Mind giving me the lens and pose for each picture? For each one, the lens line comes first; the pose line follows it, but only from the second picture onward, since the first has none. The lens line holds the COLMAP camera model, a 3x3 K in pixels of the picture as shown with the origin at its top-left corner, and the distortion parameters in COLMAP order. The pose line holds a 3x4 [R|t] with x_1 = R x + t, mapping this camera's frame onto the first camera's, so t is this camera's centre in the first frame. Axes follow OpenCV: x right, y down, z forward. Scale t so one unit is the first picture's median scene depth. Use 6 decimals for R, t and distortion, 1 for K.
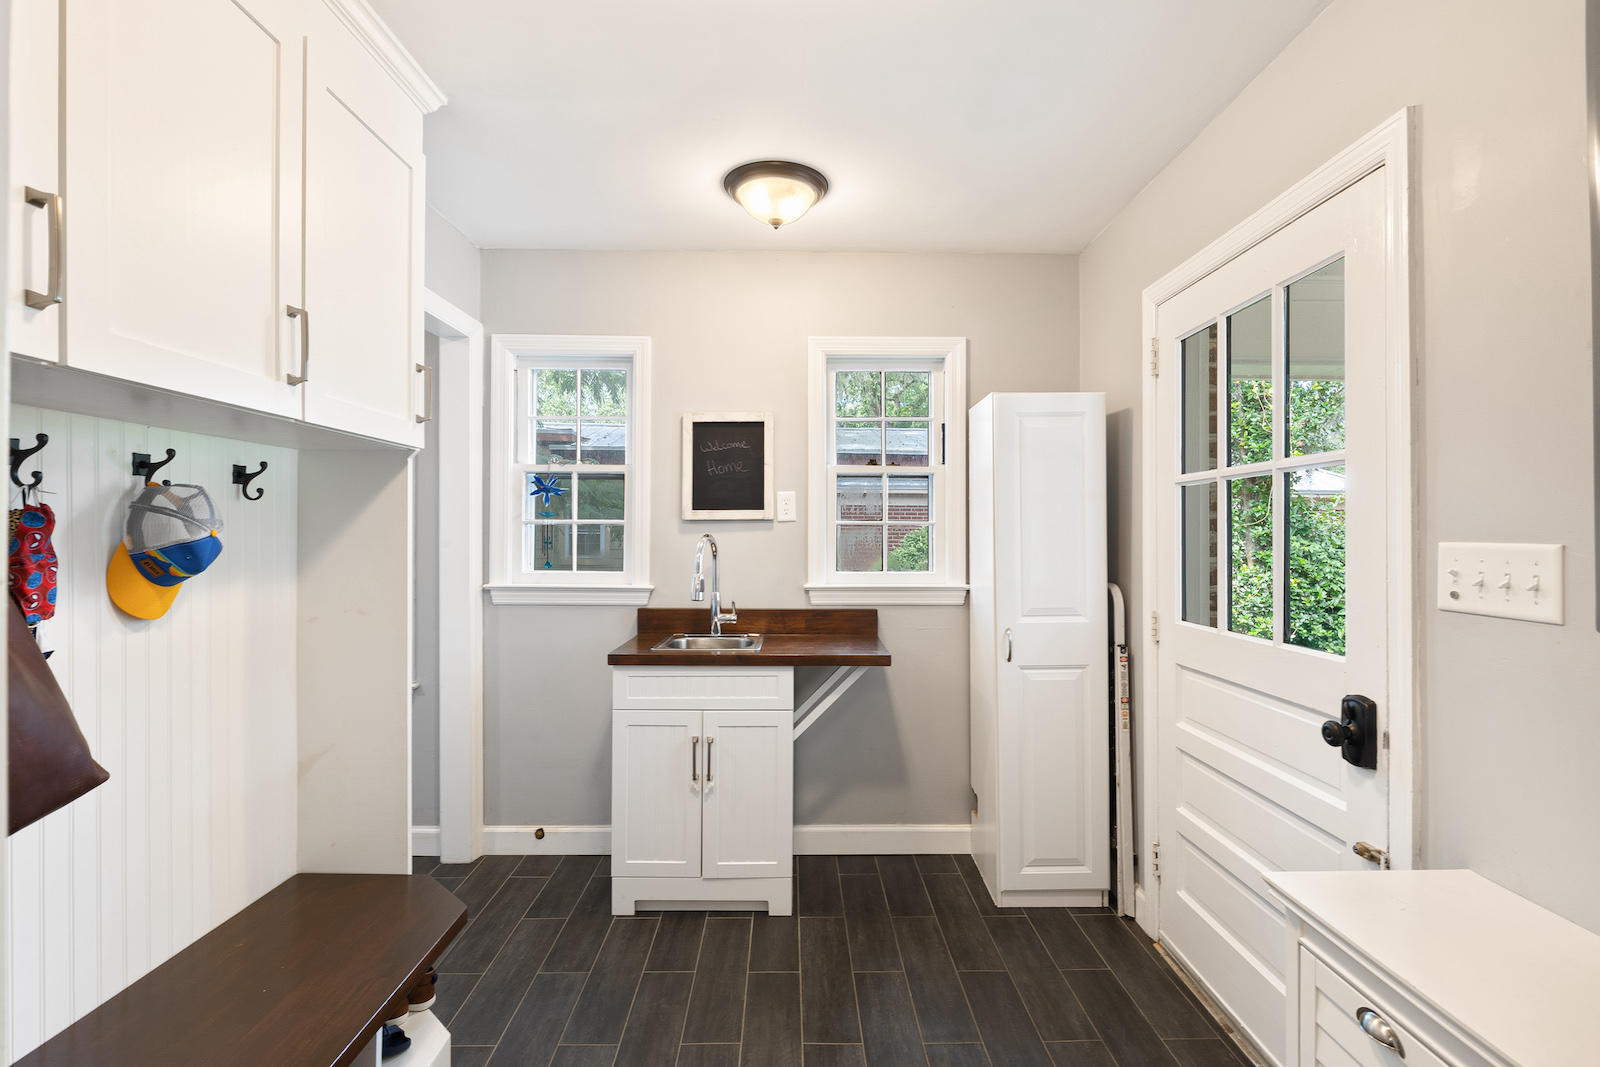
lens RADIAL K [[785.3, 0, 798.6], [0, 785.3, 533.5], [0, 0, 1]] dist [-0.000917, -0.000026]
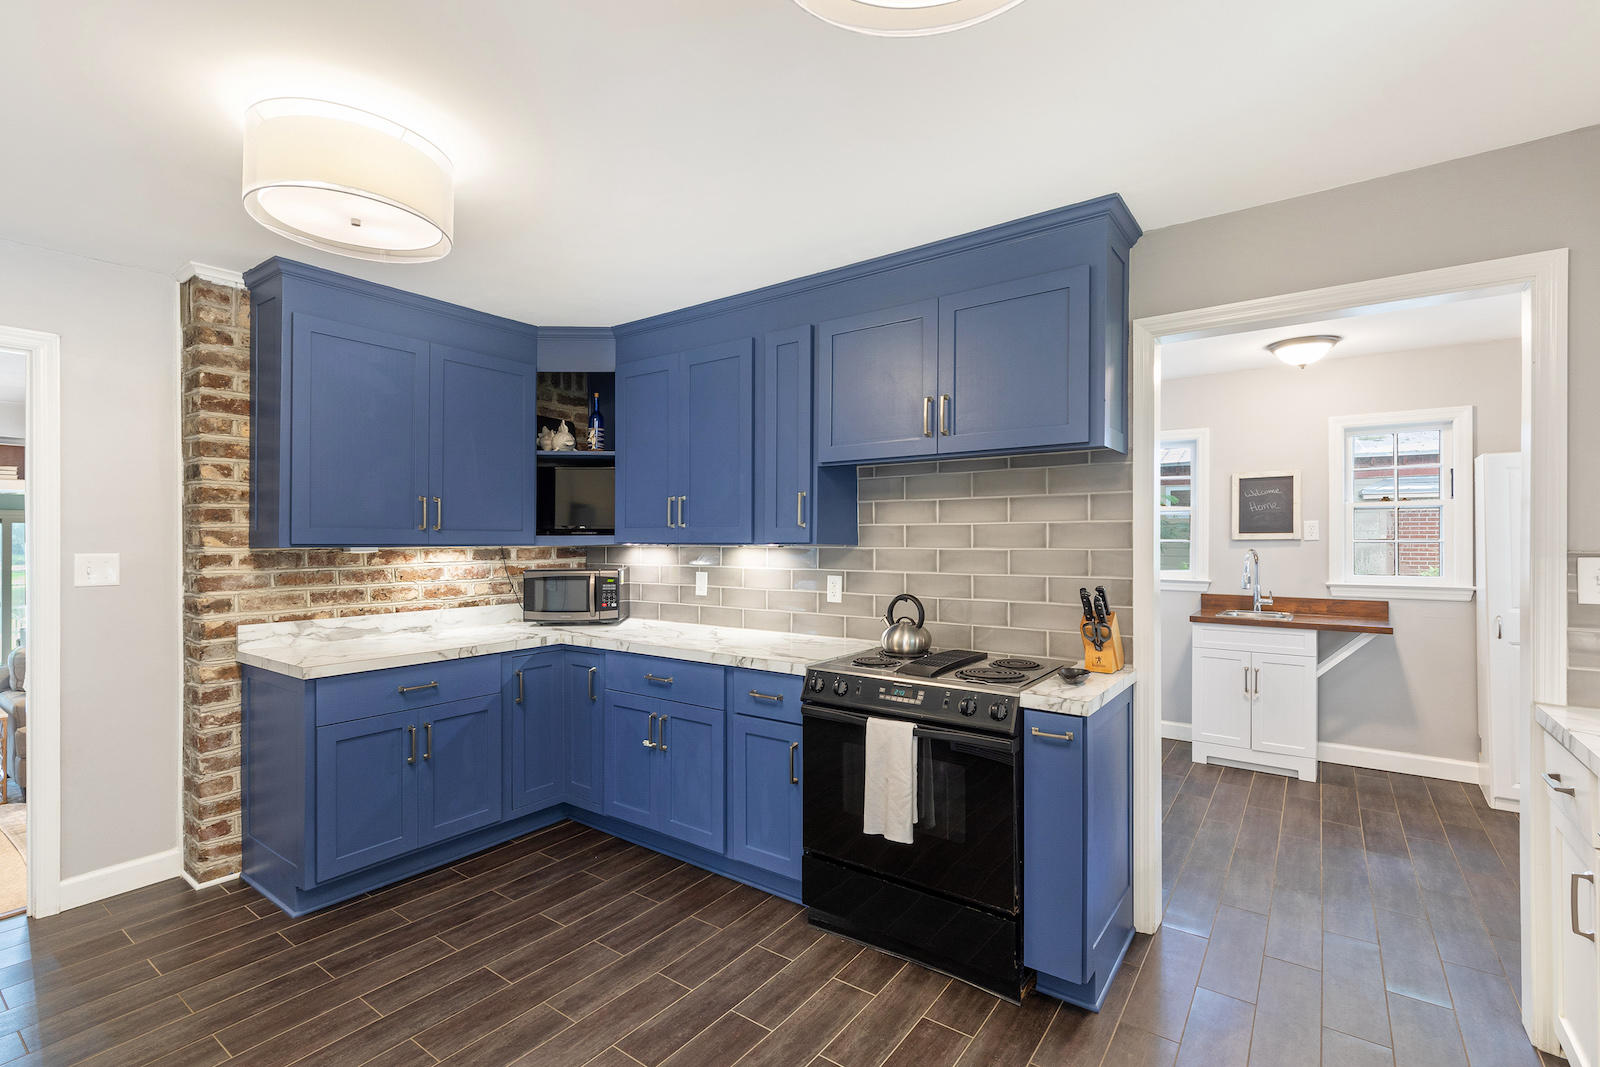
lens RADIAL K [[715.7, 0, 808.9], [0, 715.7, 540.4], [0, 0, 1]] dist [0.007880, -0.000593]
pose [[0.808304, -0.001591, -0.588763, 0.018248], [0.002580, 0.999996, 0.000839, -0.020685], [0.588759, -0.002197, 0.808305, -0.743514]]
